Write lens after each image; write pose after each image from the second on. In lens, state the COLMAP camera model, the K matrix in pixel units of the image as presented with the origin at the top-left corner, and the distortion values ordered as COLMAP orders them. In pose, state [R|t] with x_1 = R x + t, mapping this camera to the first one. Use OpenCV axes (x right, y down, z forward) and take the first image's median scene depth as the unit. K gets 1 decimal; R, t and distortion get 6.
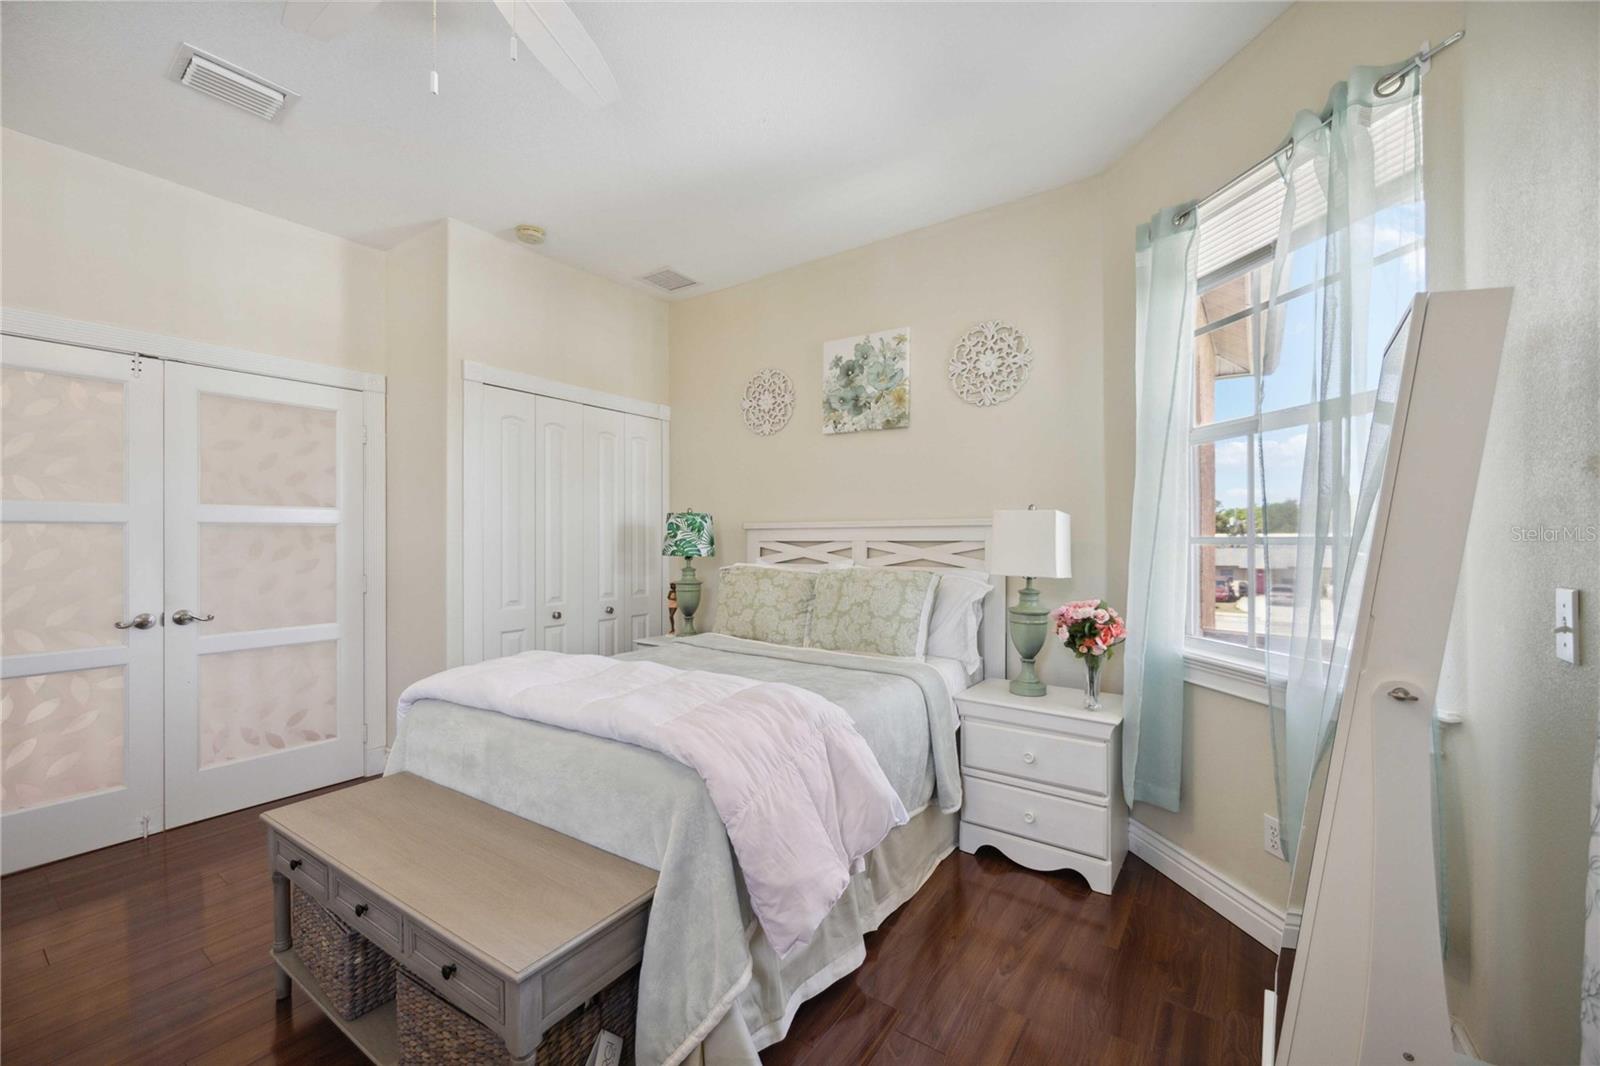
lens RADIAL K [[627.3, 0, 798.5], [0, 627.3, 535.5], [0, 0, 1]] dist [-0.002498, -0.000177]
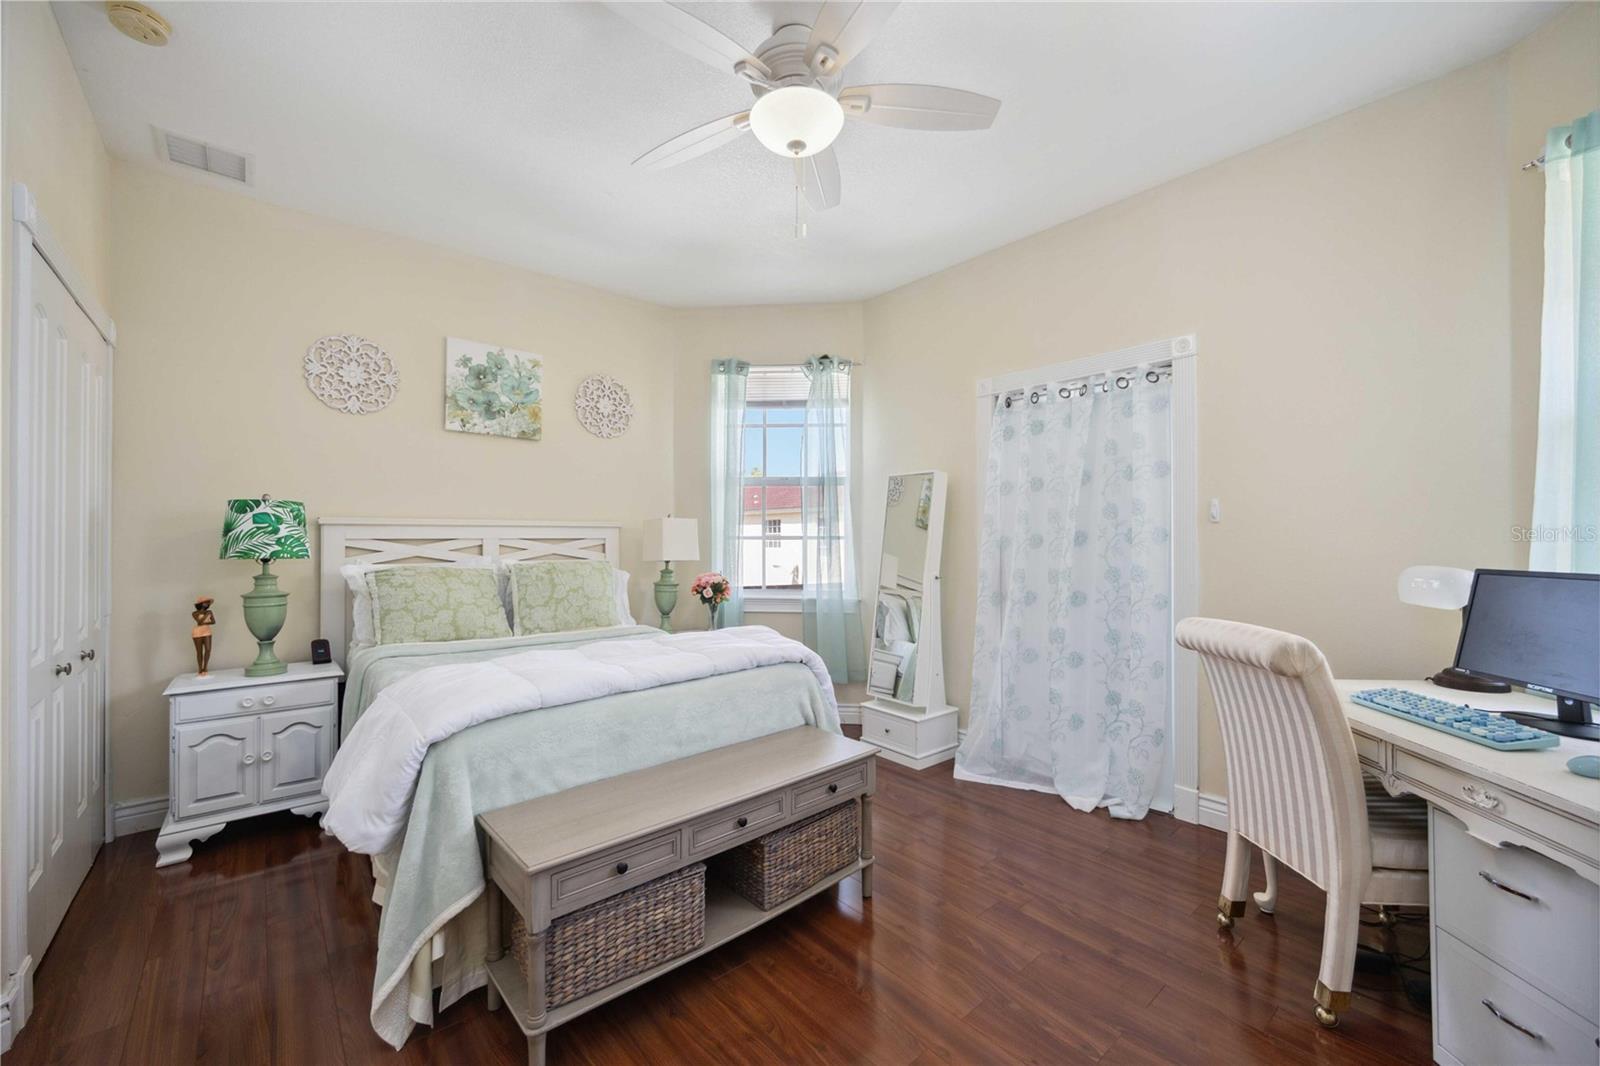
lens RADIAL K [[627.3, 0, 793.7], [0, 627.3, 533.5], [0, 0, 1]] dist [-0.002498, -0.000177]
pose [[0.264890, 0.010253, 0.964224, -0.791932], [-0.002824, 0.999947, -0.009857, 0.009378], [-0.964274, -0.000112, 0.264905, 0.227794]]
